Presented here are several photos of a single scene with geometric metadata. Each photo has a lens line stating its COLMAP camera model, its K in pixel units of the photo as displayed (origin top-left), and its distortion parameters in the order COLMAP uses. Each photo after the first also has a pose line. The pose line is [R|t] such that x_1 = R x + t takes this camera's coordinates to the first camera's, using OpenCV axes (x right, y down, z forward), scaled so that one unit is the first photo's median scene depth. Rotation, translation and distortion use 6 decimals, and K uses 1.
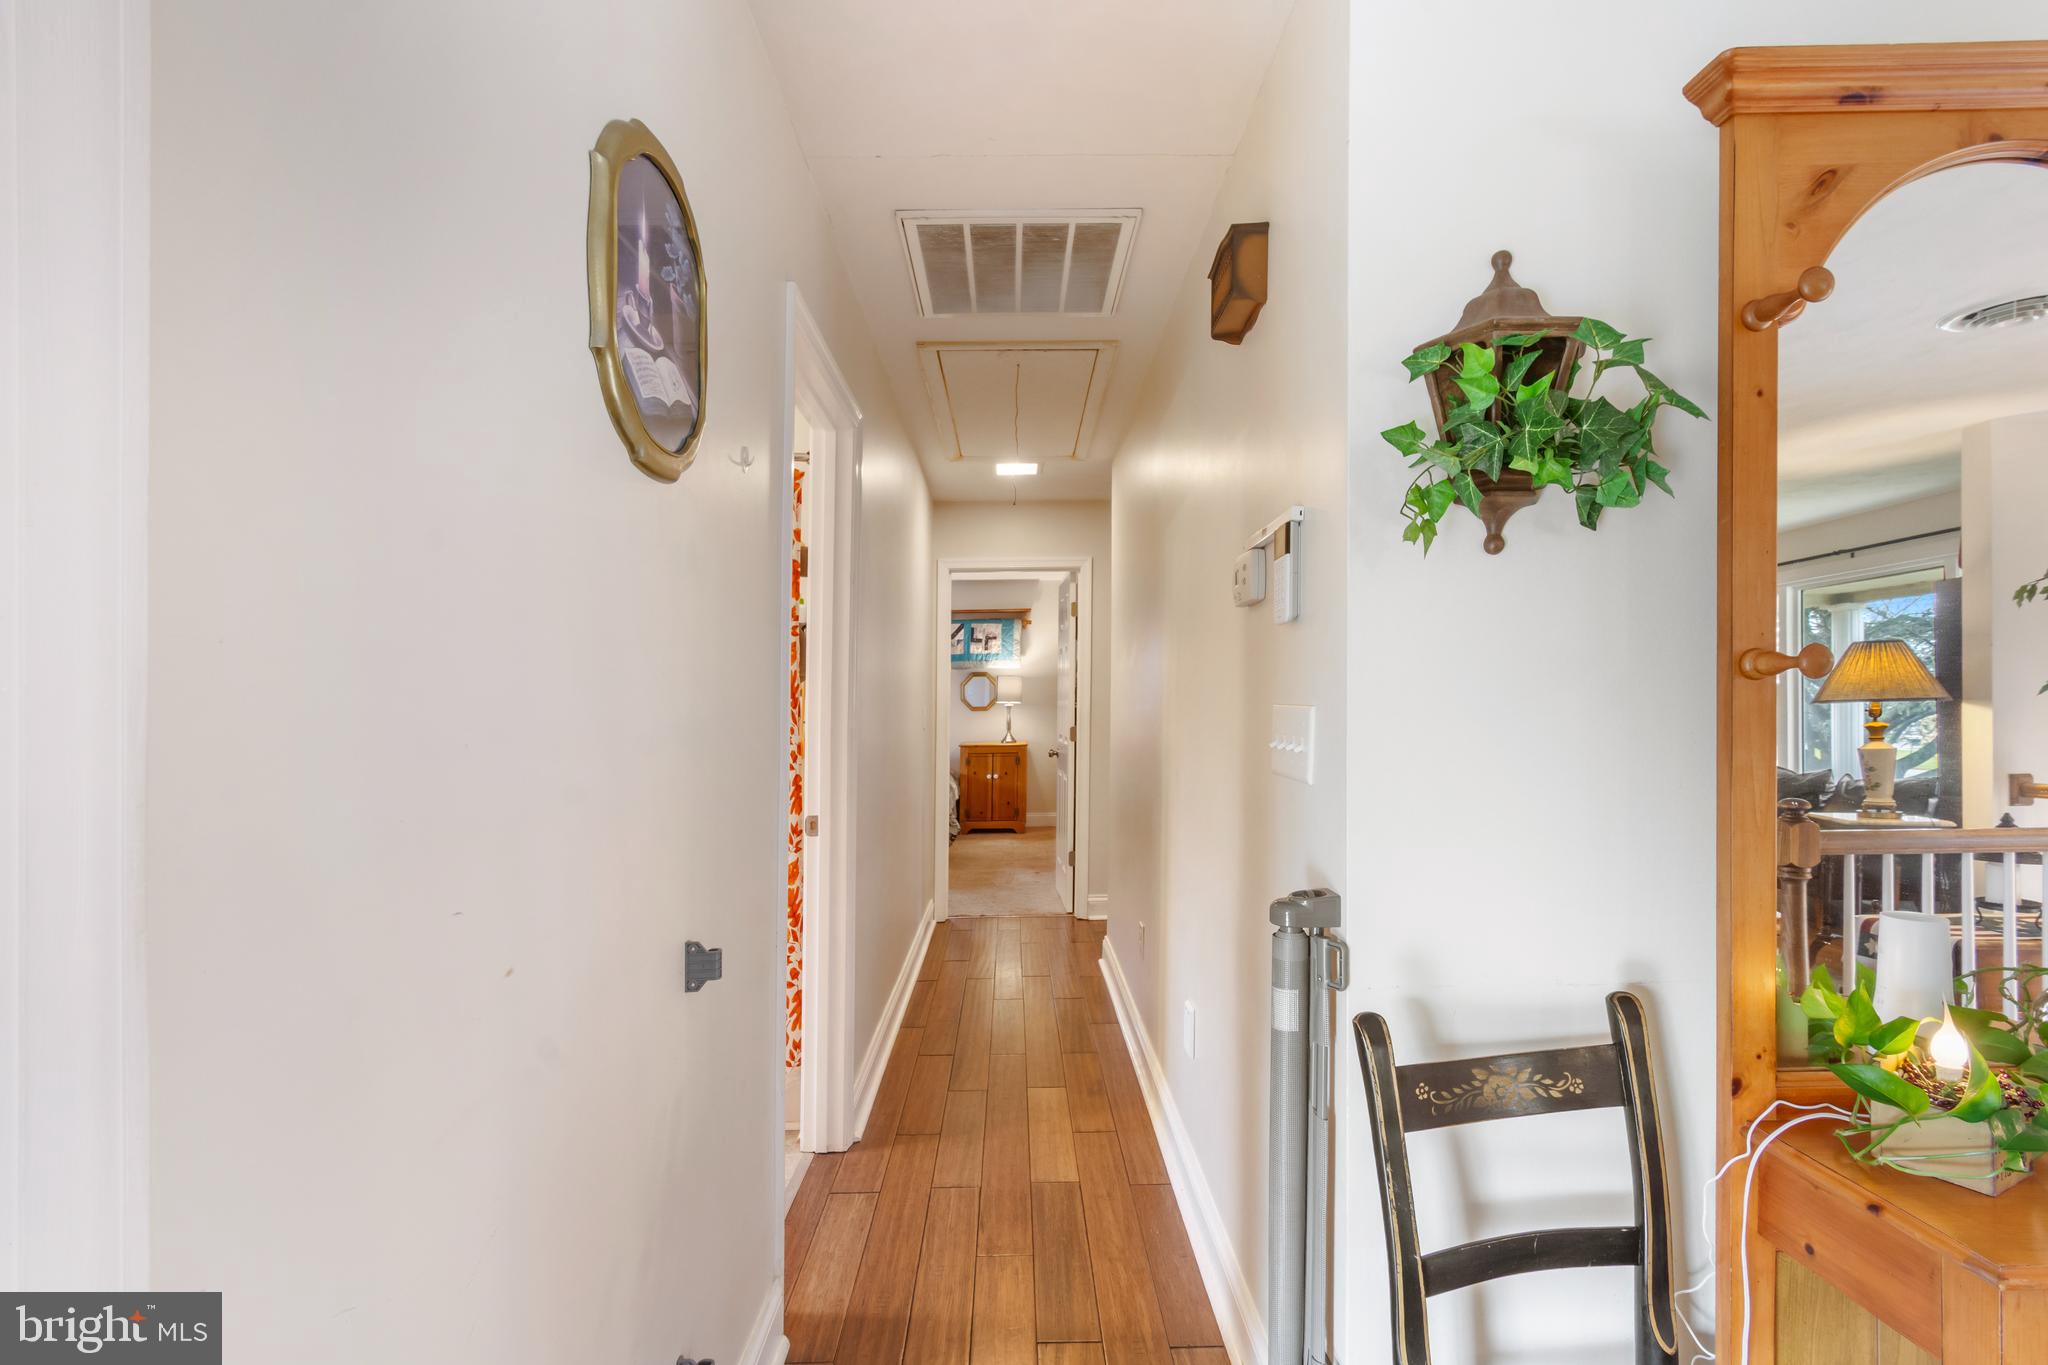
lens RADIAL K [[899.4, 0, 1018.3], [0, 899.4, 699.6], [0, 0, 1]] dist [-0.000642, -0.000089]
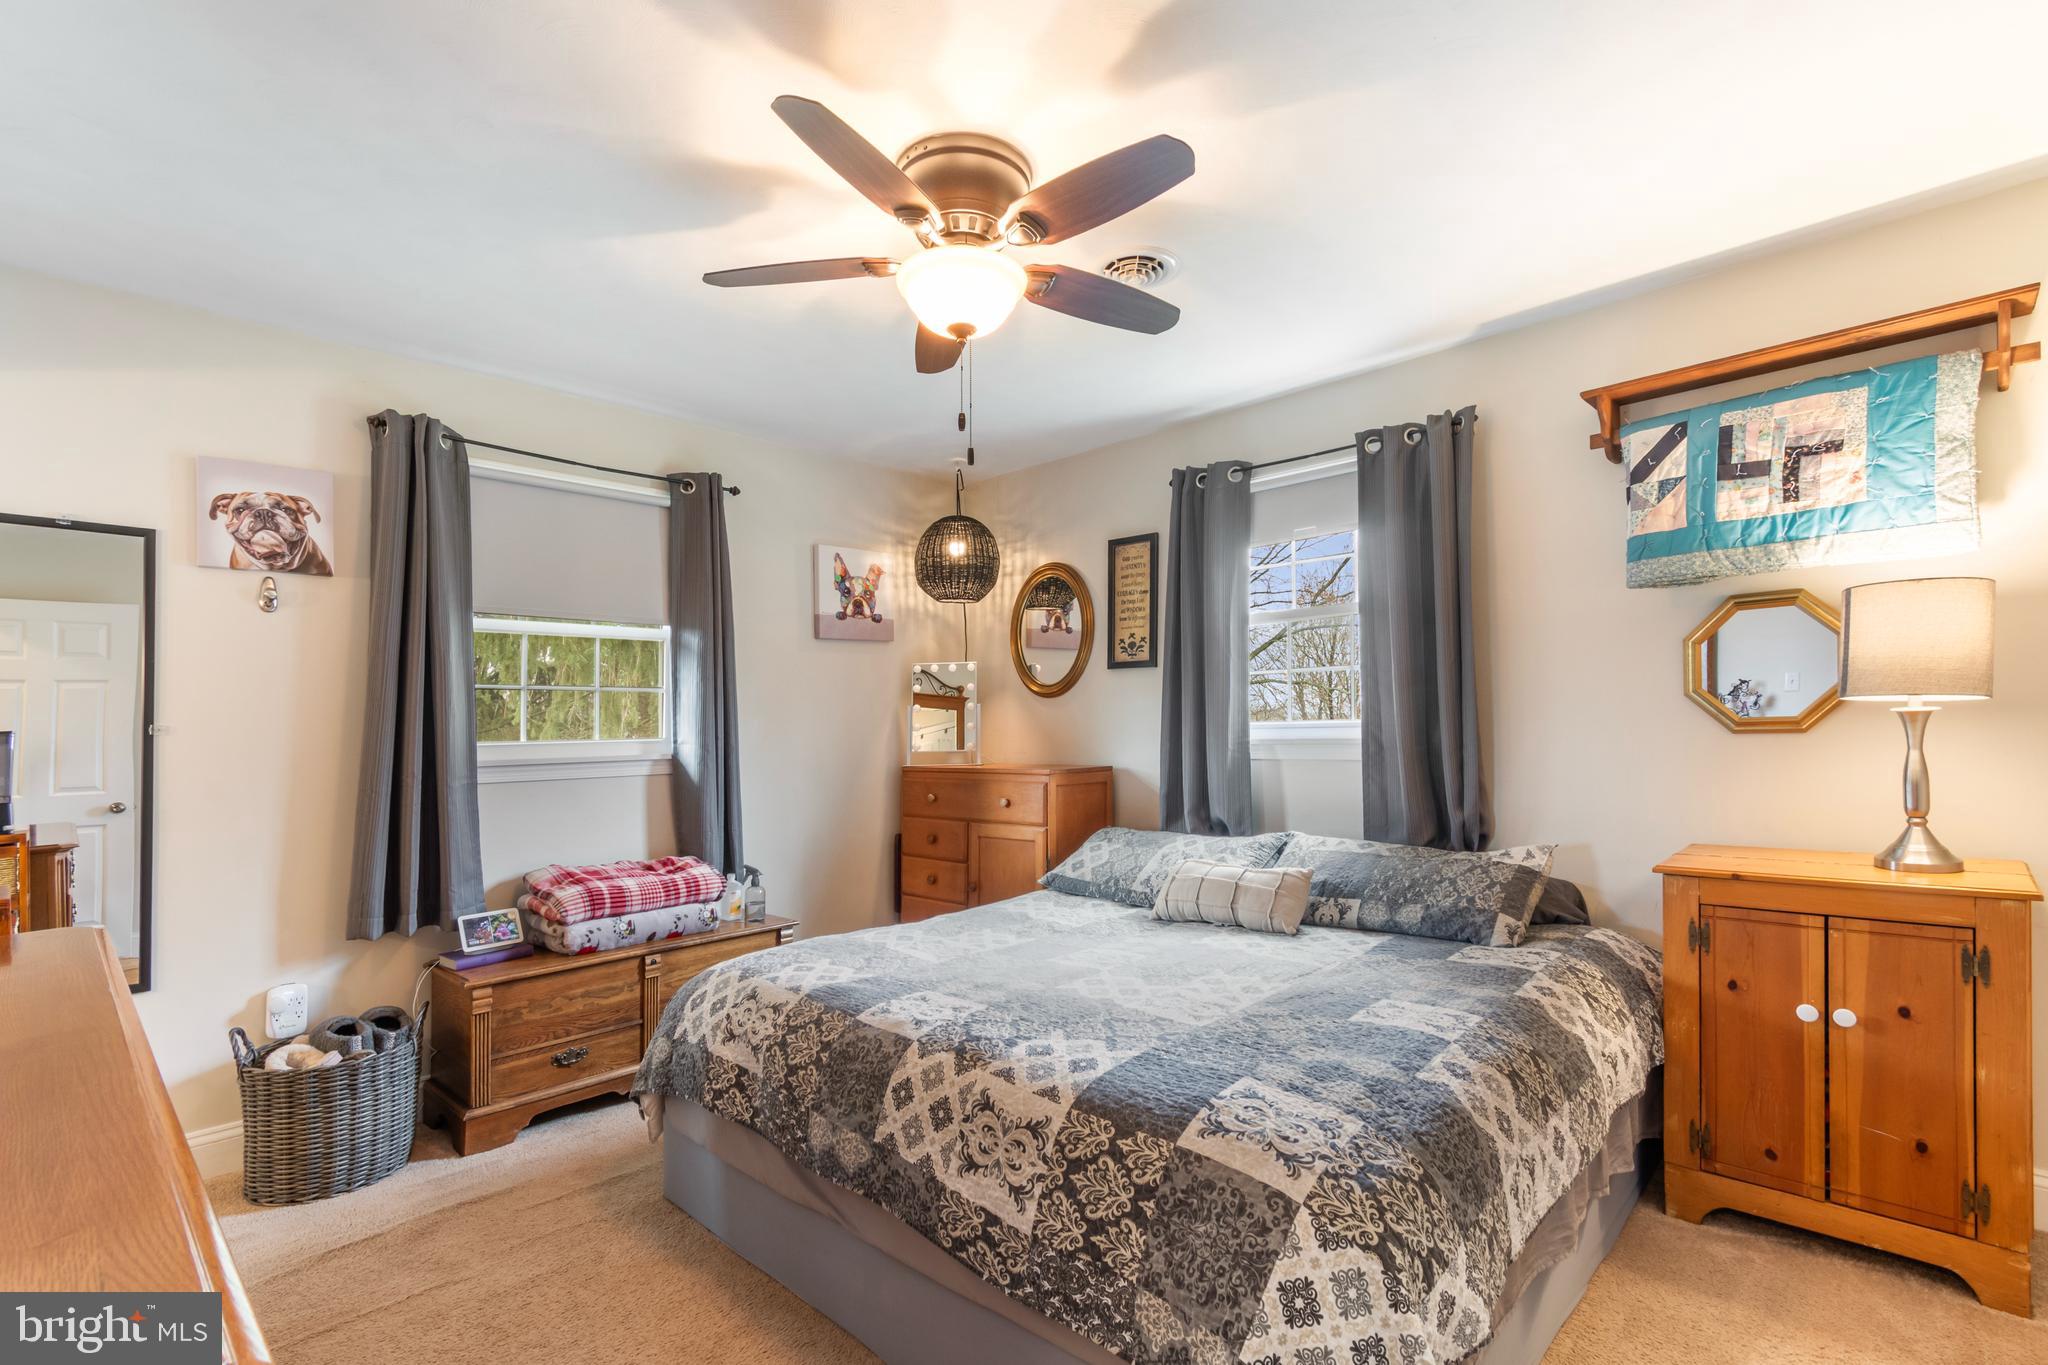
lens RADIAL K [[922.5, 0, 1050.6], [0, 922.5, 722.4], [0, 0, 1]] dist [0.003091, -0.000066]
pose [[0.722208, -0.015551, -0.691501, -0.006437], [0.029496, 0.999530, 0.008327, 0.000588], [0.691047, -0.026410, 0.722328, 0.657573]]
